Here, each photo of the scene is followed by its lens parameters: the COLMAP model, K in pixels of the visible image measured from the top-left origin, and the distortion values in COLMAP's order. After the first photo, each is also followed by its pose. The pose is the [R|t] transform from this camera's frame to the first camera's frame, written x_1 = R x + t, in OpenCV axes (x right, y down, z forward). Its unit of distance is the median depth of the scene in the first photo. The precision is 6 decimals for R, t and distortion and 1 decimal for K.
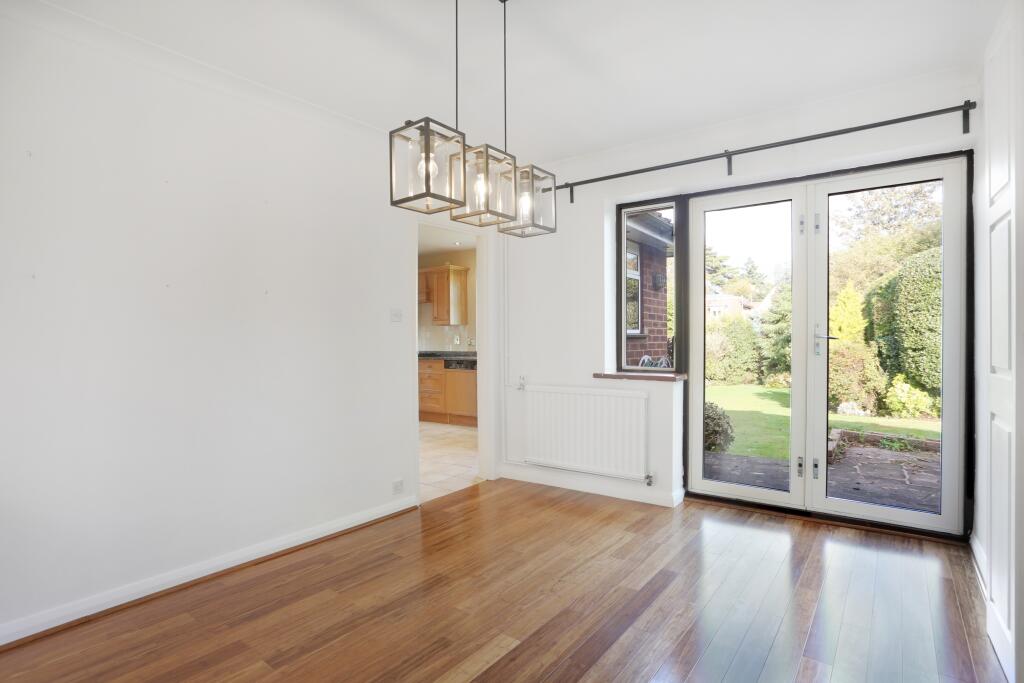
lens RADIAL K [[519.4, 0, 512.4], [0, 519.4, 354.9], [0, 0, 1]] dist [-0.039184, 0.000995]
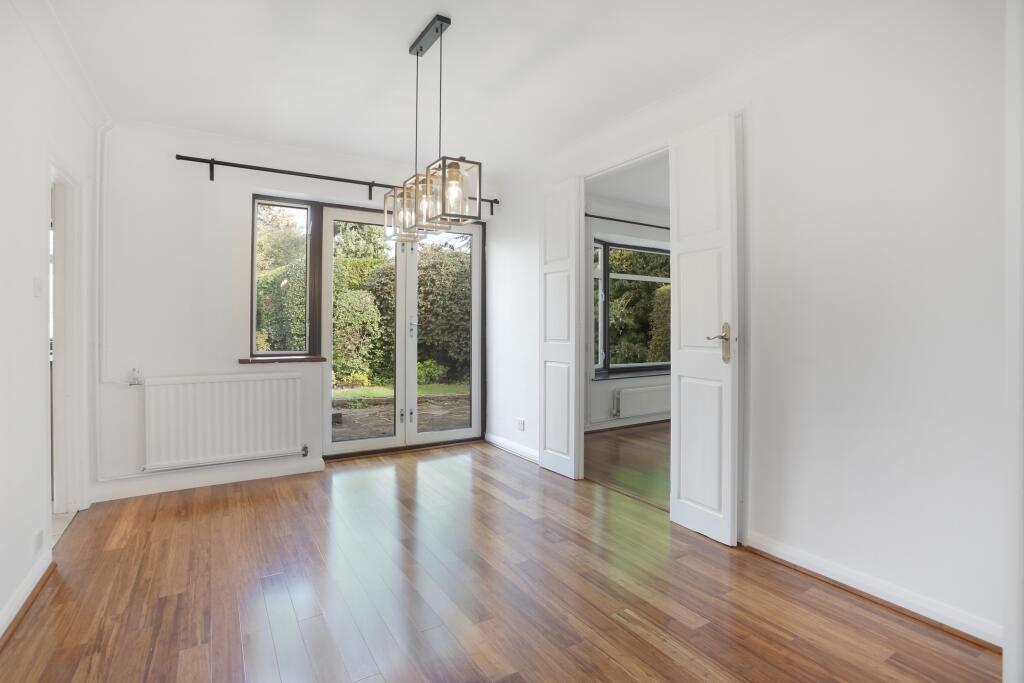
lens RADIAL K [[500.8, 0, 512.0], [0, 500.8, 341.5], [0, 0, 1]] dist [-0.000106, 0.000518]
pose [[0.377061, -0.018441, 0.926005, -0.558308], [0.019443, 0.999739, 0.011992, 0.000343], [-0.925984, 0.013483, 0.377321, 0.171231]]
